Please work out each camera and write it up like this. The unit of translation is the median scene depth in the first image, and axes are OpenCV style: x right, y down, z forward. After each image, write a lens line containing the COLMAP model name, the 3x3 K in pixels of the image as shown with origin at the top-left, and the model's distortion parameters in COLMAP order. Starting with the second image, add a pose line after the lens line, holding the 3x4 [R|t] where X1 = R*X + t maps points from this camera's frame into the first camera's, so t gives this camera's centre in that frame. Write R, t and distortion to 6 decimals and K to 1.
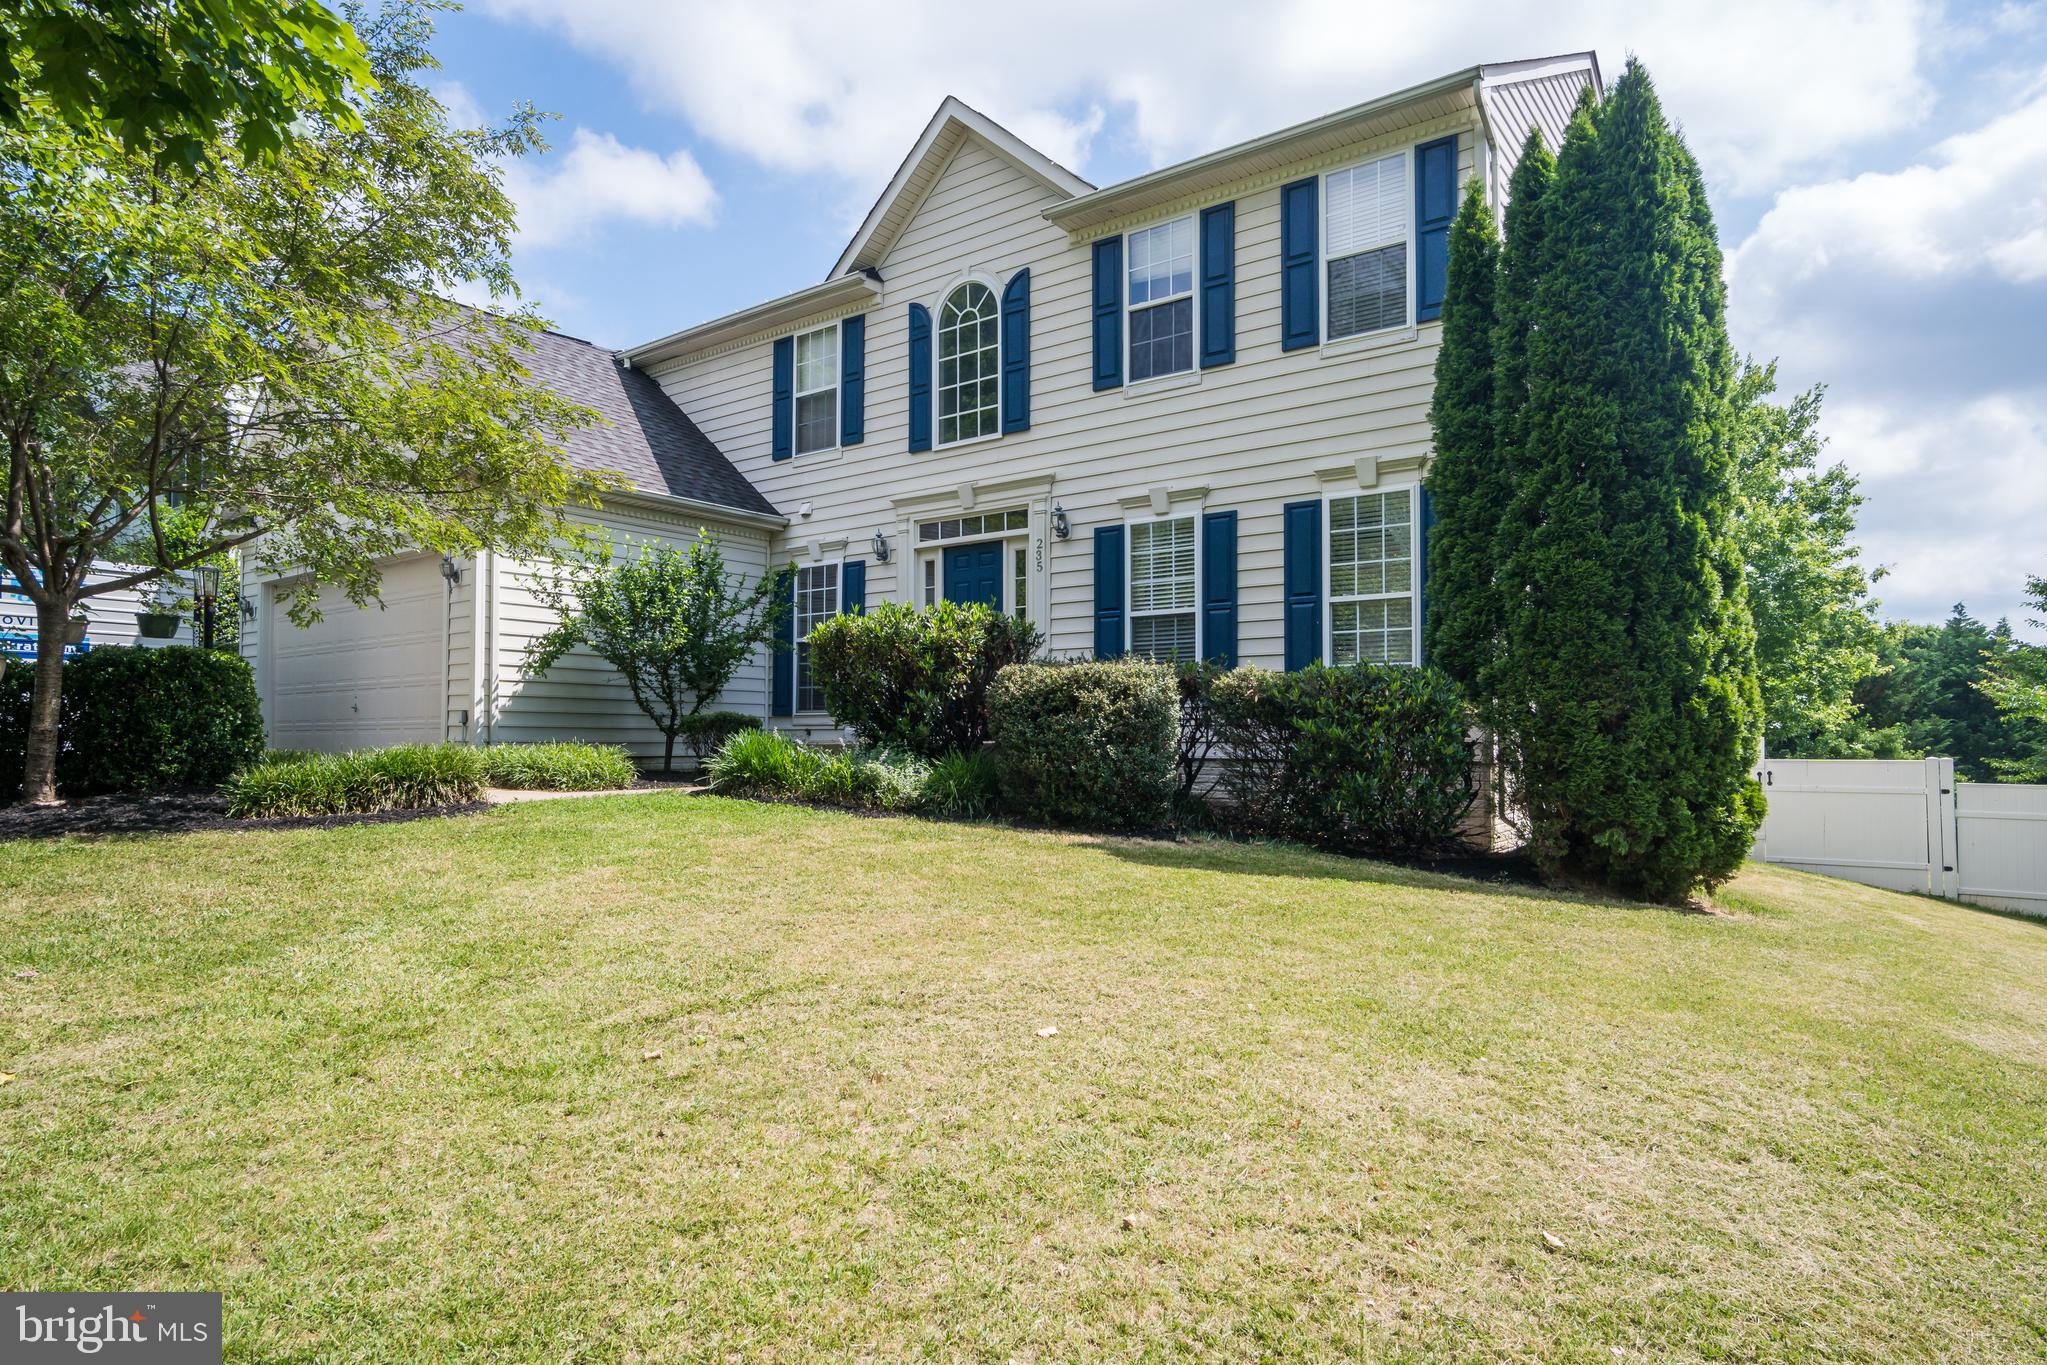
lens RADIAL K [[1124.7, 0, 1029.8], [0, 1124.7, 657.1], [0, 0, 1]] dist [-0.066398, 0.051161]
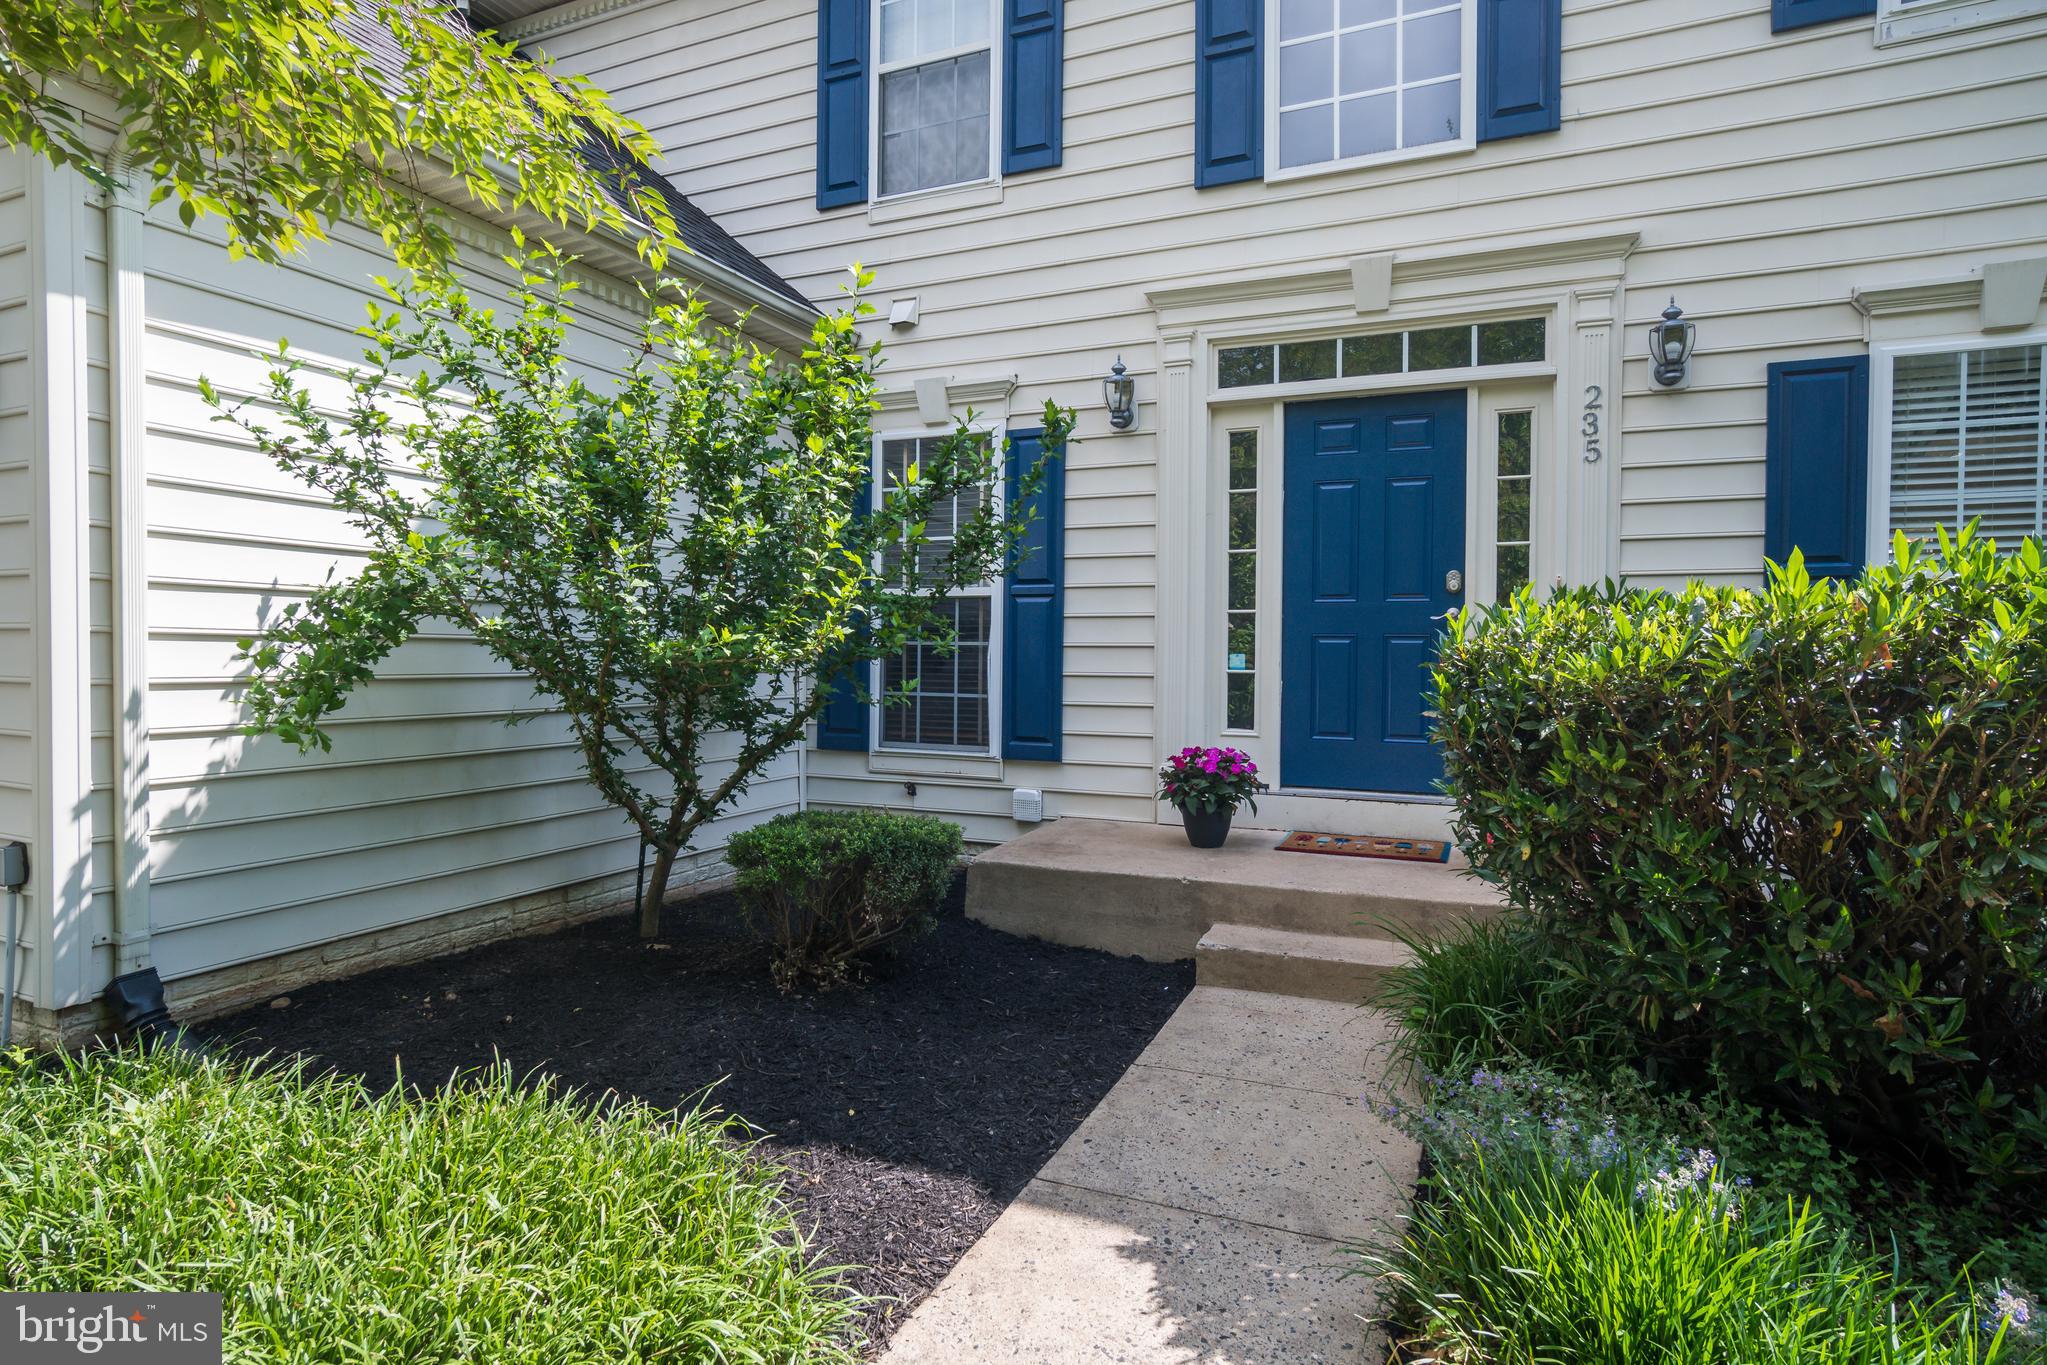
lens RADIAL K [[1124.7, 0, 1029.8], [0, 1124.7, 657.1], [0, 0, 1]] dist [-0.066398, 0.051161]
pose [[0.980030, 0.009952, 0.198598, -0.278431], [-0.023693, 0.997476, 0.066933, -0.024708], [-0.197431, -0.070302, 0.977793, 0.607842]]
